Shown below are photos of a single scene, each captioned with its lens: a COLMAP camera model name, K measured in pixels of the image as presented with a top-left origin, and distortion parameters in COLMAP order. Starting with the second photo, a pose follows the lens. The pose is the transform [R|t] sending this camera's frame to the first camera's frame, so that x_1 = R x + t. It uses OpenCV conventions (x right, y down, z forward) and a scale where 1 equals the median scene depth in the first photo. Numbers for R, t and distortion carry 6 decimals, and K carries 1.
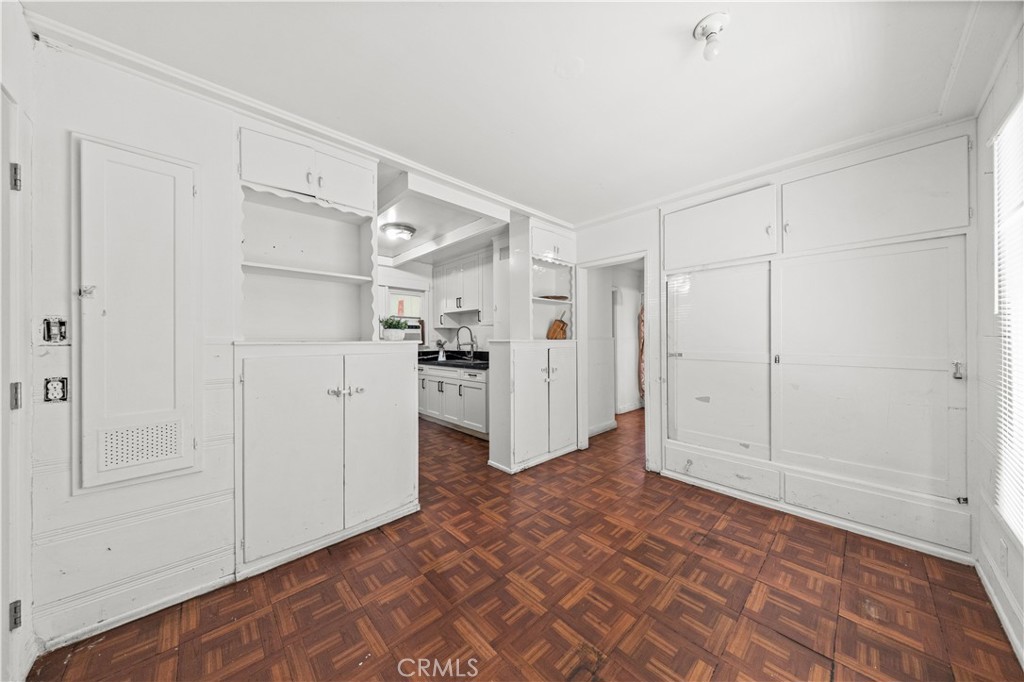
lens RADIAL K [[327.5, 0, 511.6], [0, 327.5, 339.7], [0, 0, 1]] dist [0.000649, 0.000031]
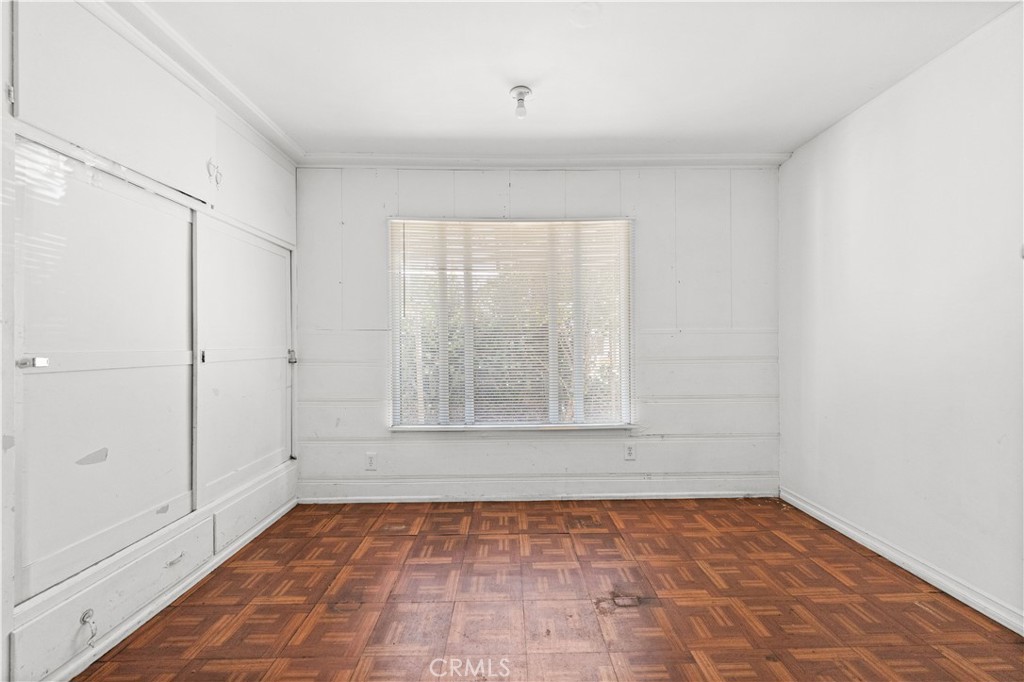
lens RADIAL K [[405.4, 0, 511.2], [0, 405.4, 340.2], [0, 0, 1]] dist [0.000597, 0.000013]
pose [[-0.741378, 0.008805, 0.671030, -0.283576], [0.008469, 0.999957, -0.003764, 0.037486], [-0.671034, 0.002892, -0.741421, 1.380374]]
